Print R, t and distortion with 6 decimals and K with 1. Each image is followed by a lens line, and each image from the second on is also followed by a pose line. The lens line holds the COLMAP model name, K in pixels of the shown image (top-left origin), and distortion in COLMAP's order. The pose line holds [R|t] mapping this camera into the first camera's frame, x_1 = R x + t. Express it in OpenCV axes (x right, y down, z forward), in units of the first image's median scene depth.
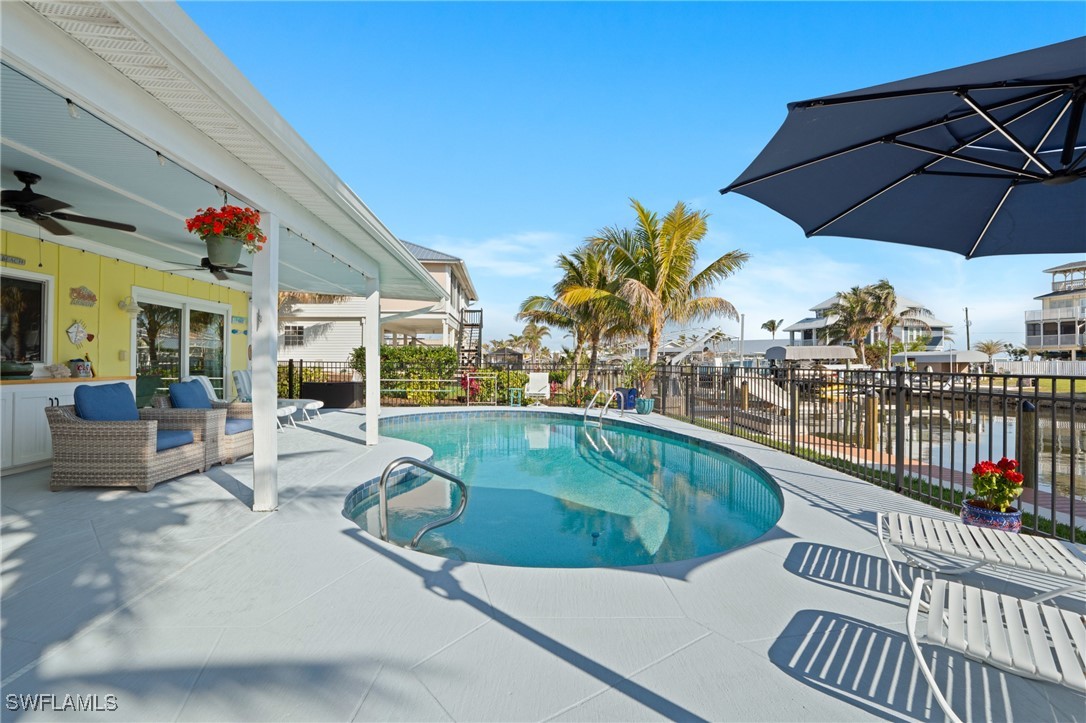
lens RADIAL K [[495.3, 0, 550.1], [0, 495.3, 362.9], [0, 0, 1]] dist [-0.006393, 0.002449]
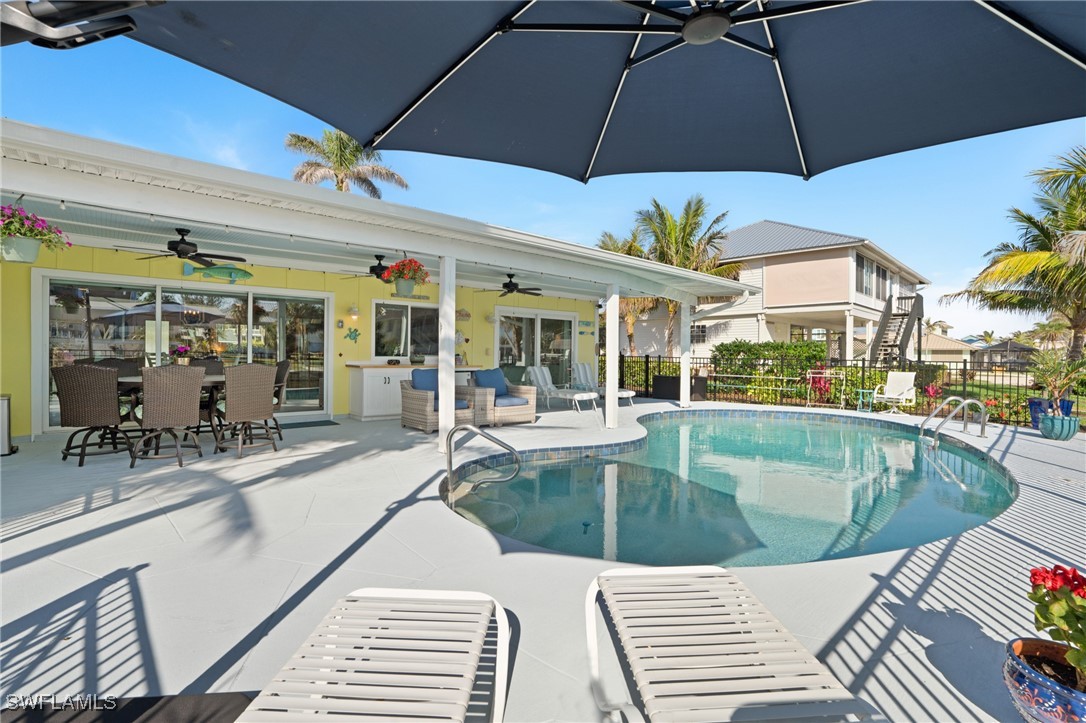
lens RADIAL K [[495.3, 0, 563.6], [0, 495.3, 358.4], [0, 0, 1]] dist [-0.006393, 0.002449]
pose [[0.659798, 0.004908, -0.751427, 0.223566], [-0.006866, 0.999976, 0.000503, 0.001583], [0.751412, 0.004828, 0.659816, 0.078685]]
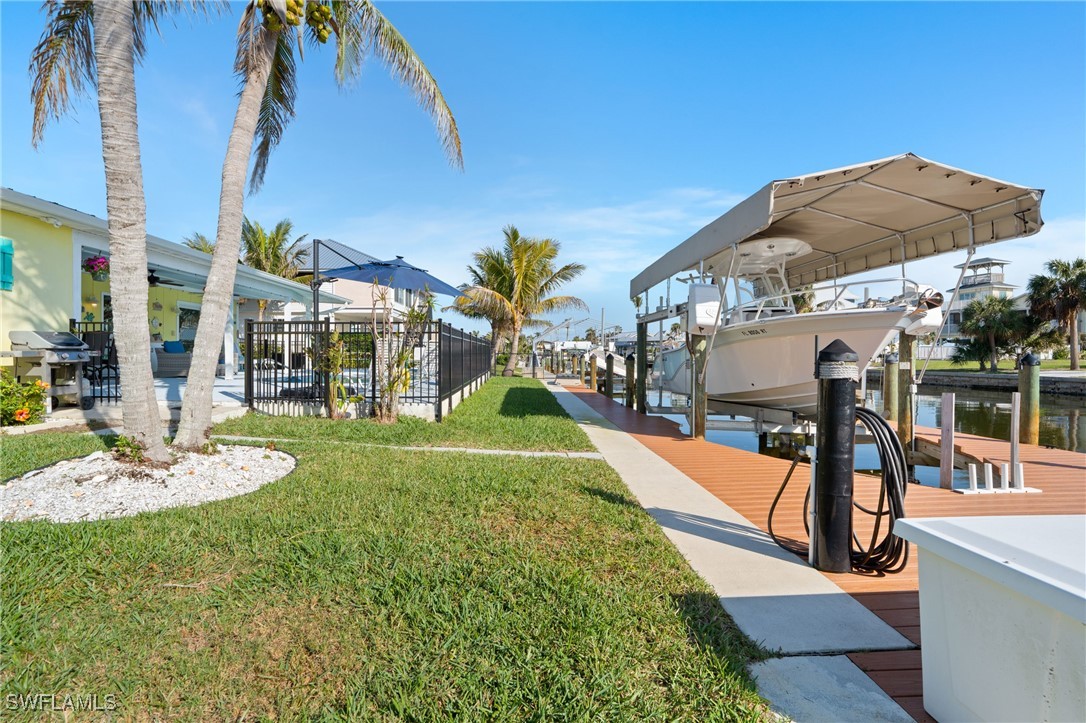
lens RADIAL K [[495.3, 0, 543.5], [0, 495.3, 360.5], [0, 0, 1]] dist [-0.006393, 0.002449]
pose [[0.999942, -0.002689, -0.010473, 0.404944], [0.002821, 0.999916, 0.012632, 0.043146], [0.010438, -0.012661, 0.999865, -0.591857]]
